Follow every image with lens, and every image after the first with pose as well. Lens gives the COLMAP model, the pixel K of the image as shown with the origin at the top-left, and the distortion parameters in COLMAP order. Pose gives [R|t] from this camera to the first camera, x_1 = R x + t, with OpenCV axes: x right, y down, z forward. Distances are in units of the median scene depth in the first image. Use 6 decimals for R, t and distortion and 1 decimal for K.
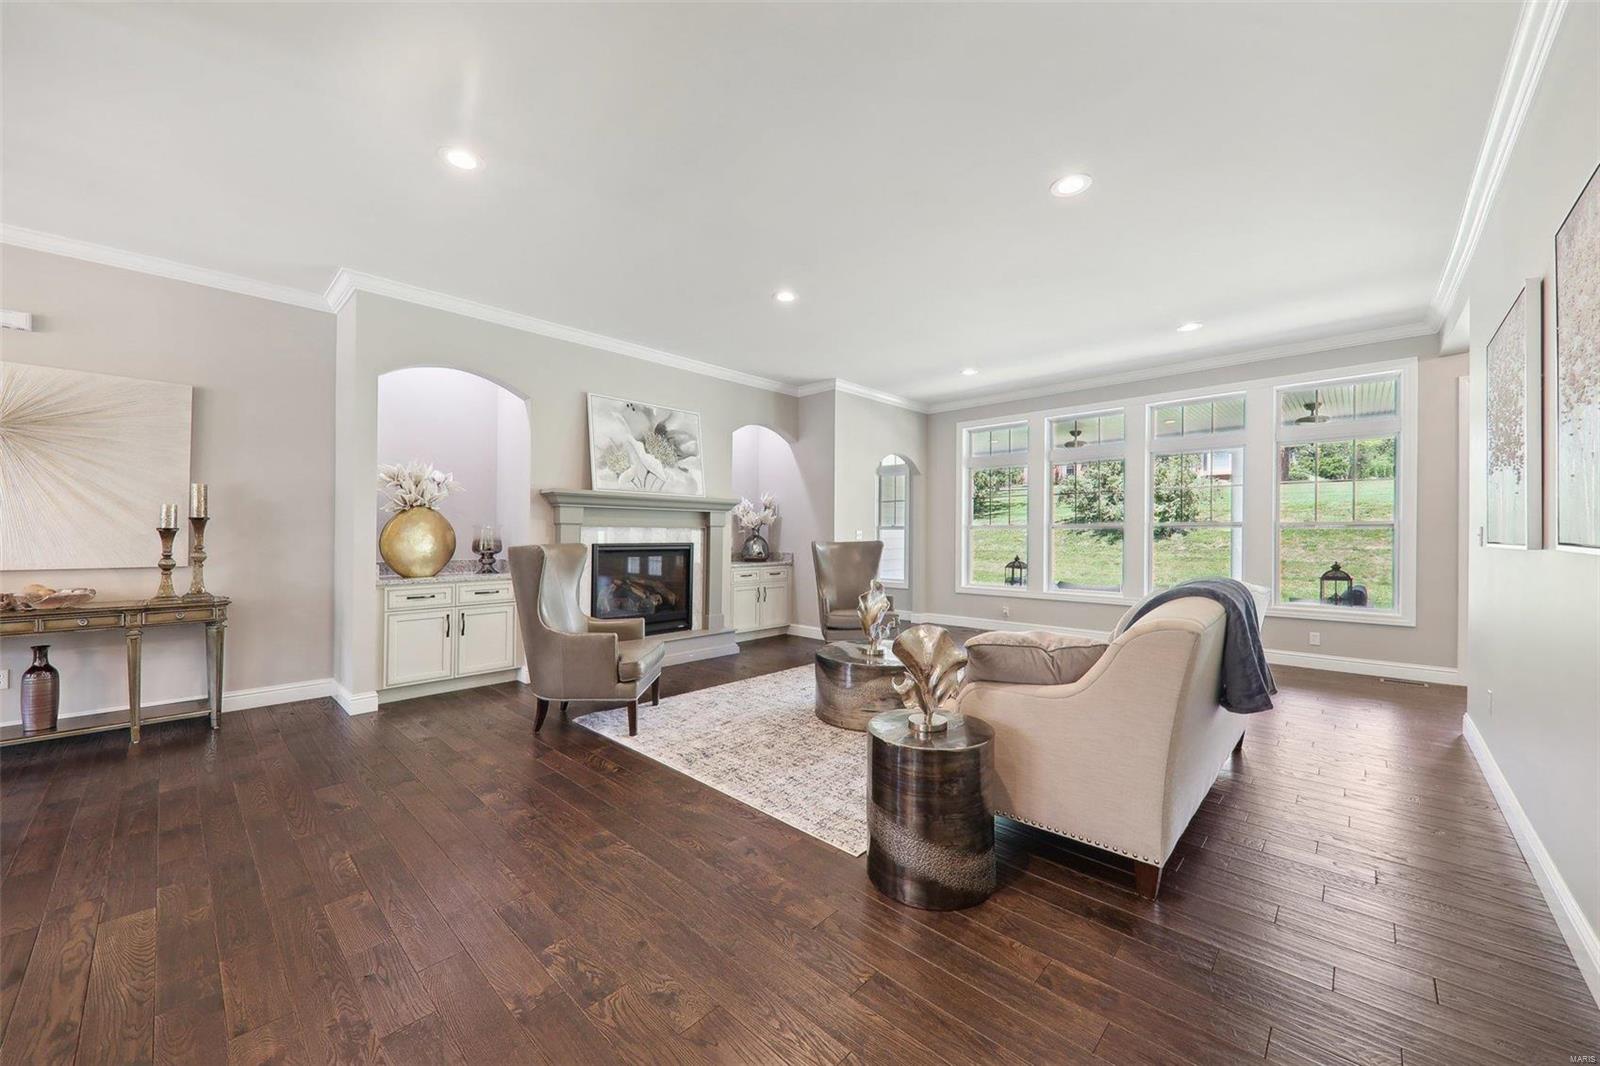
lens RADIAL K [[586.4, 0, 808.2], [0, 586.4, 532.4], [0, 0, 1]] dist [0.000949, 0.000119]
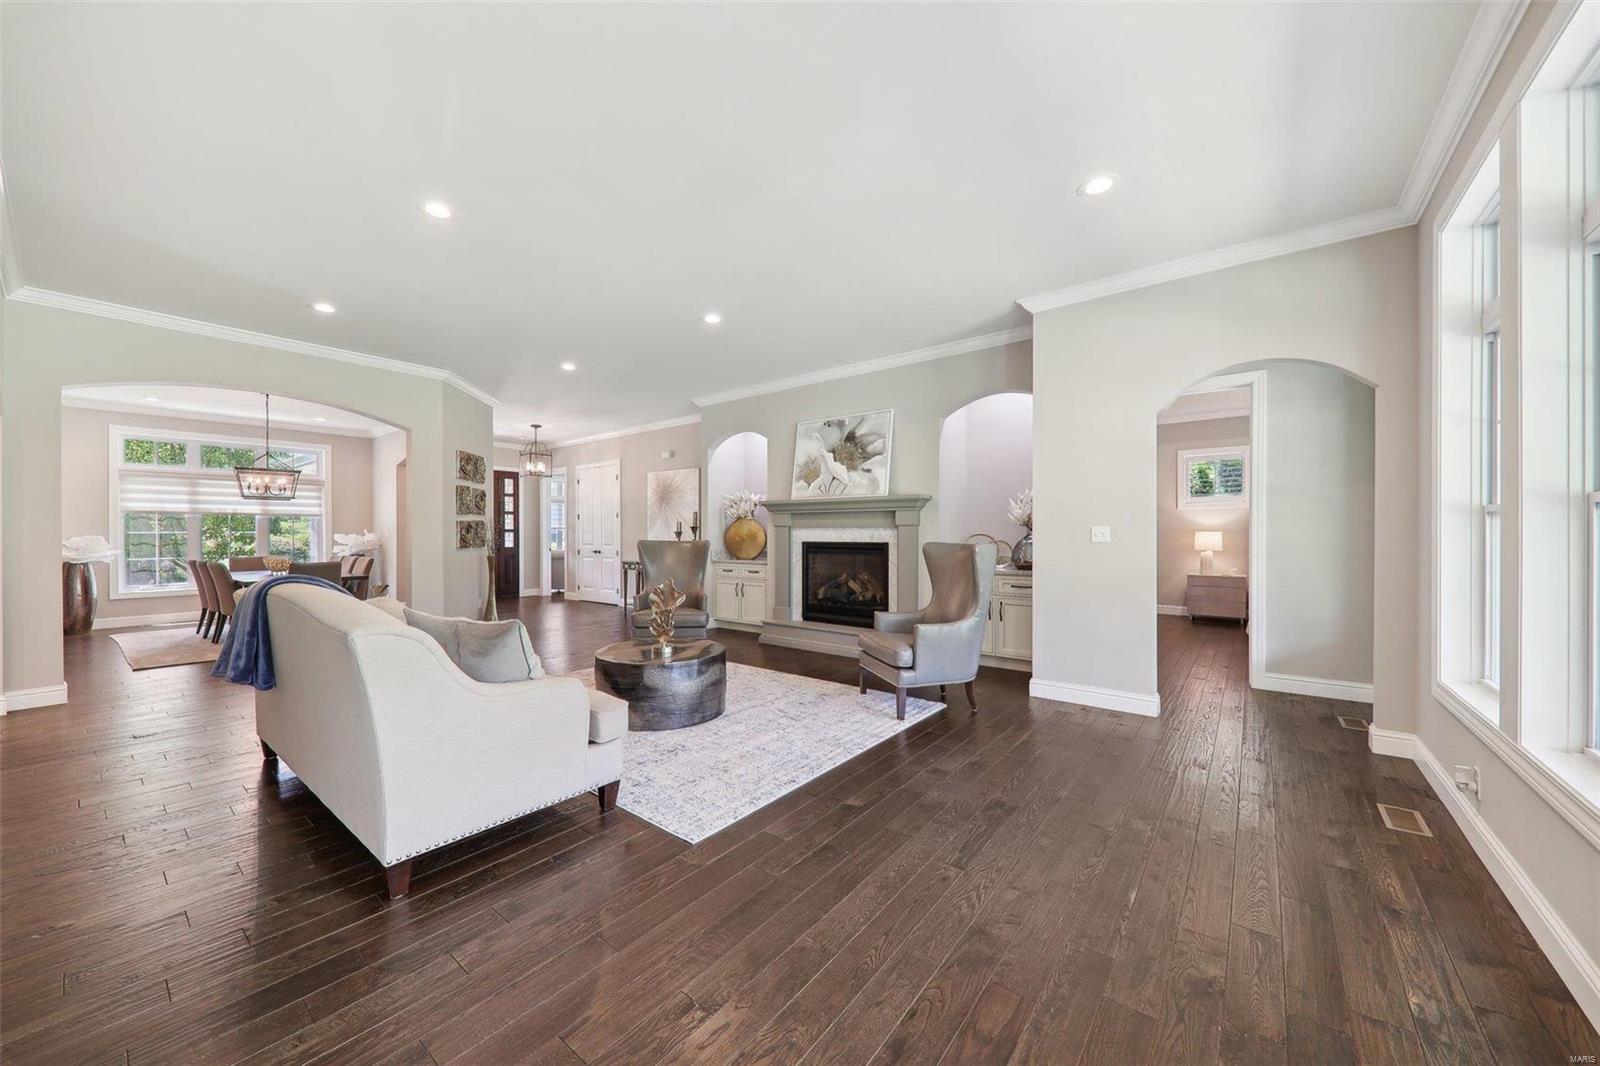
lens RADIAL K [[586.4, 0, 808.2], [0, 586.4, 532.4], [0, 0, 1]] dist [0.000949, 0.000119]
pose [[0.084424, -0.001662, -0.996429, 0.823570], [0.006398, 0.999979, -0.001126, 0.001420], [0.996409, -0.006280, 0.084433, 0.836365]]
